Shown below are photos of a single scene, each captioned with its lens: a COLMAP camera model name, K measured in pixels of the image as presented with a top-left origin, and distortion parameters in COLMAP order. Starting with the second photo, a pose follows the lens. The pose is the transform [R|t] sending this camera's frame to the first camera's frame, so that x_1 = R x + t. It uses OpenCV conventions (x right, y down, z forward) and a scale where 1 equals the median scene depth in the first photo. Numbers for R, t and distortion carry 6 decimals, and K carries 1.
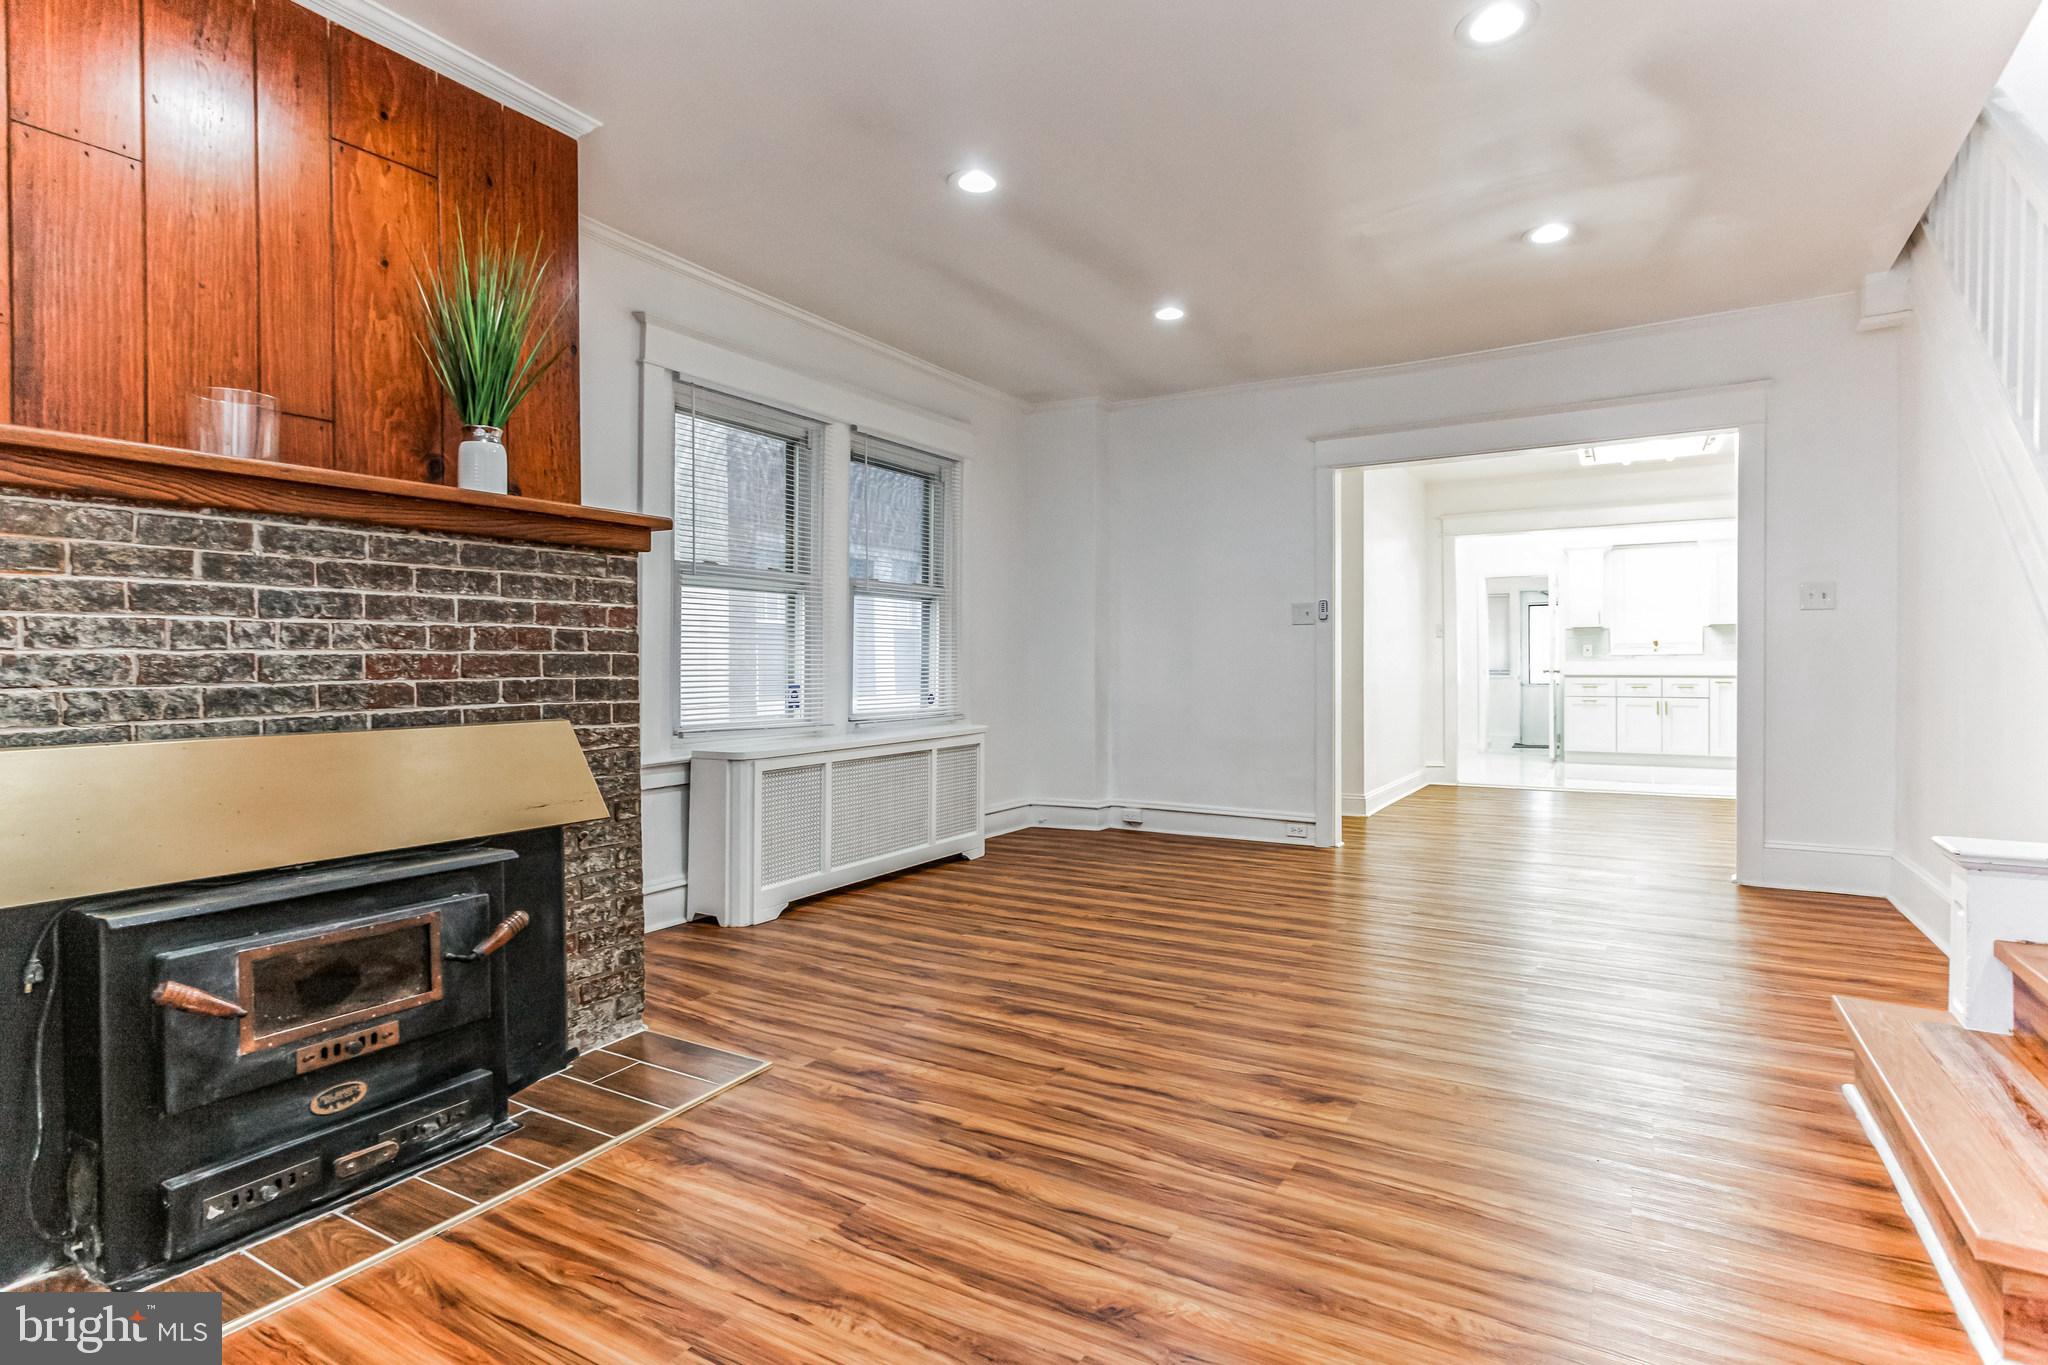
lens RADIAL K [[1033.2, 0, 1026.2], [0, 1033.2, 655.0], [0, 0, 1]] dist [0.000980, 0.001117]
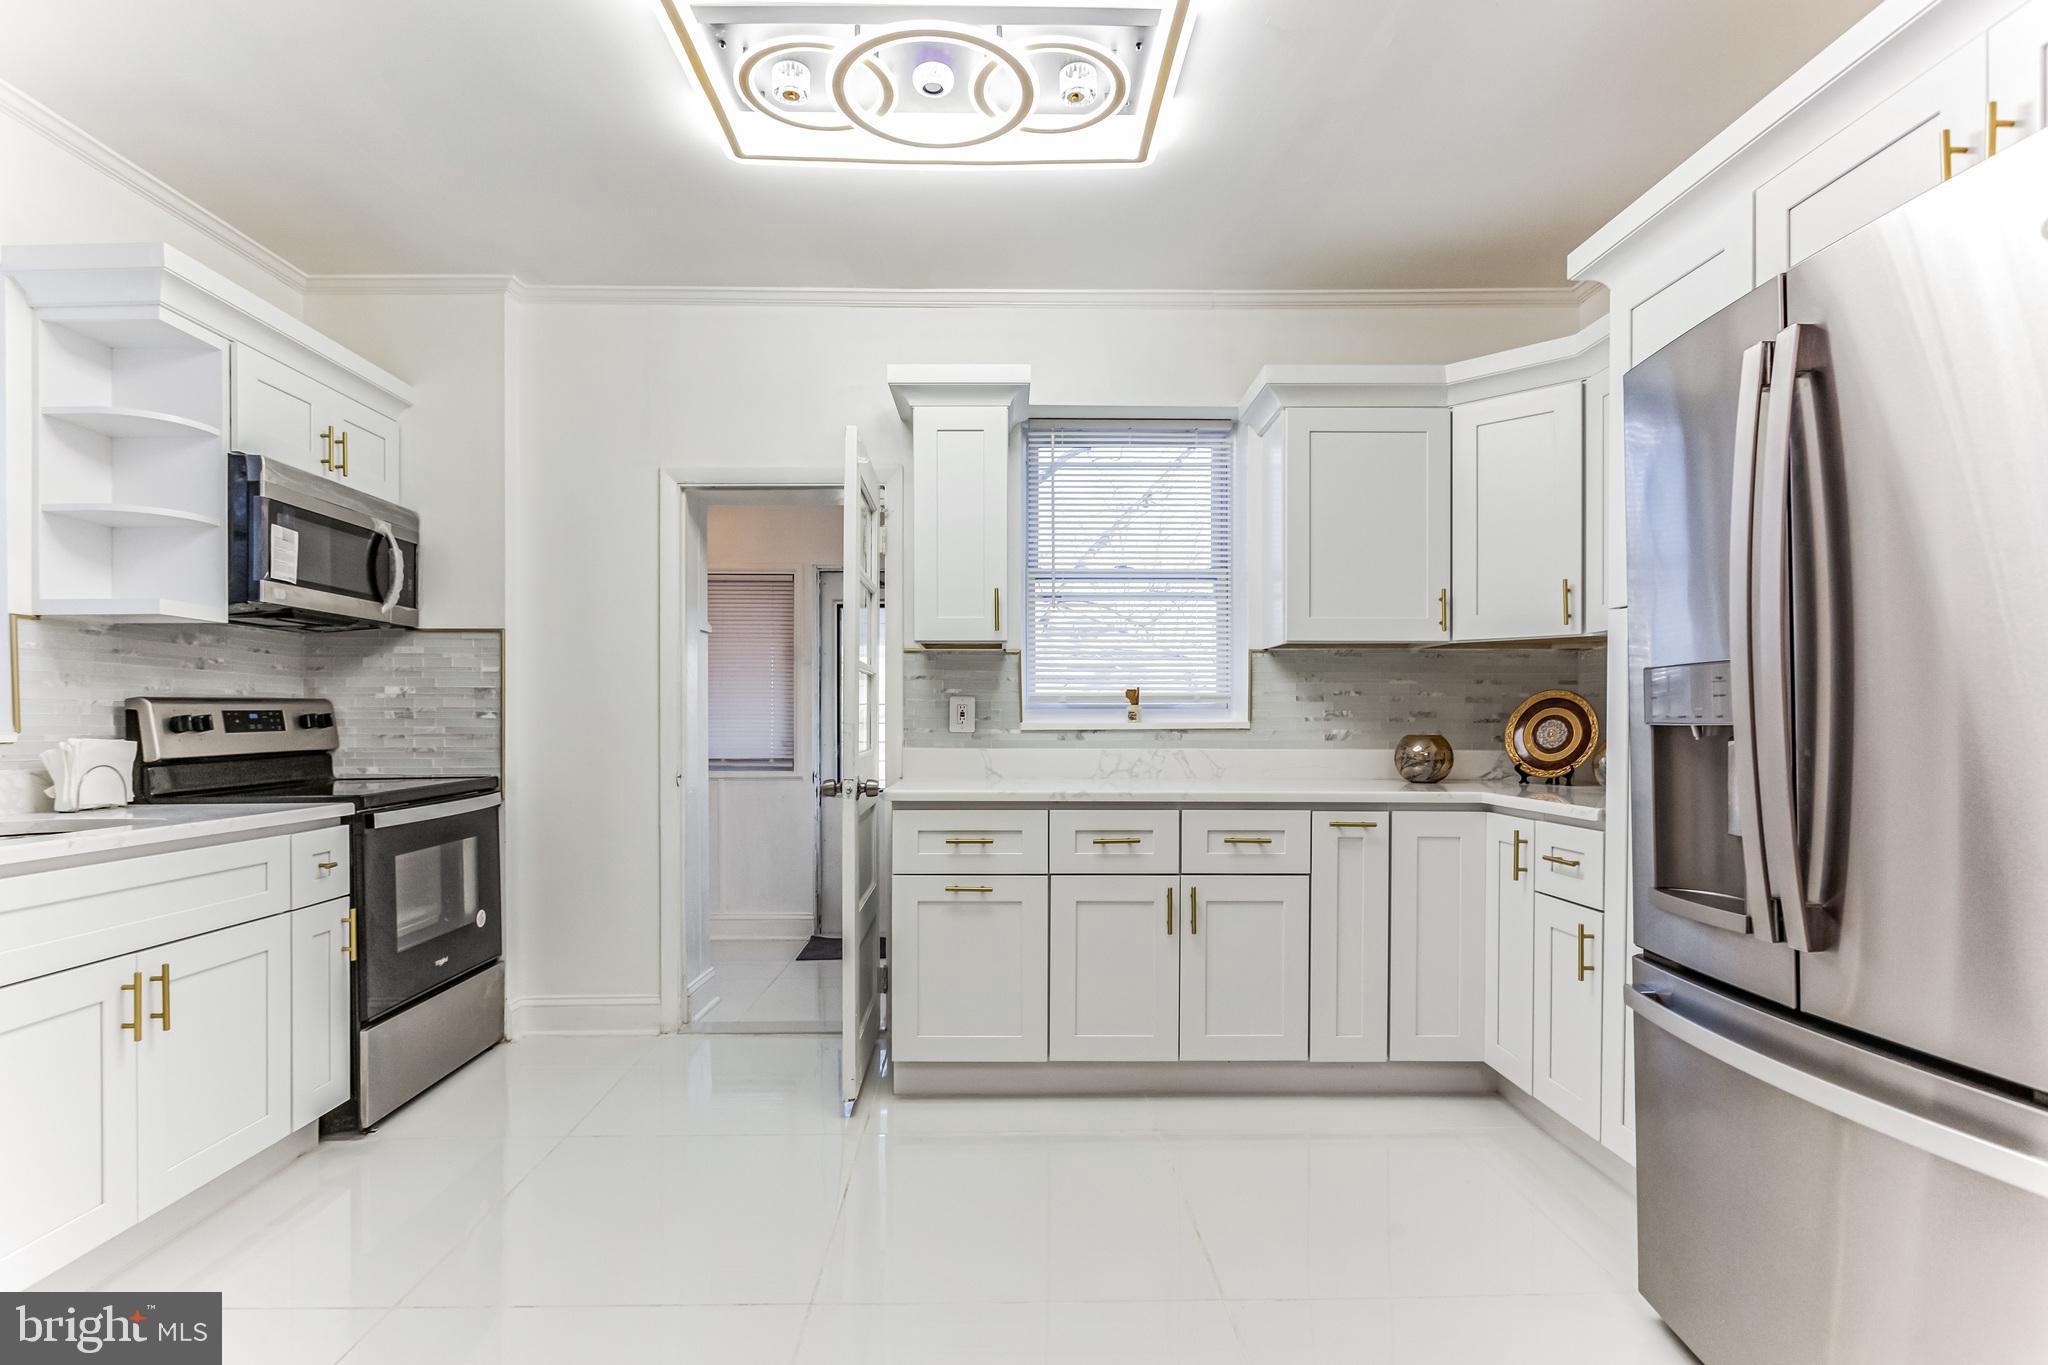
lens RADIAL K [[1033.0, 0, 1014.7], [0, 1033.0, 722.0], [0, 0, 1]] dist [0.000753, 0.000754]
pose [[0.848081, 0.001588, 0.529865, 0.383286], [-0.007356, 0.999934, 0.008777, -0.005338], [-0.529816, -0.011341, 0.848037, 0.712557]]
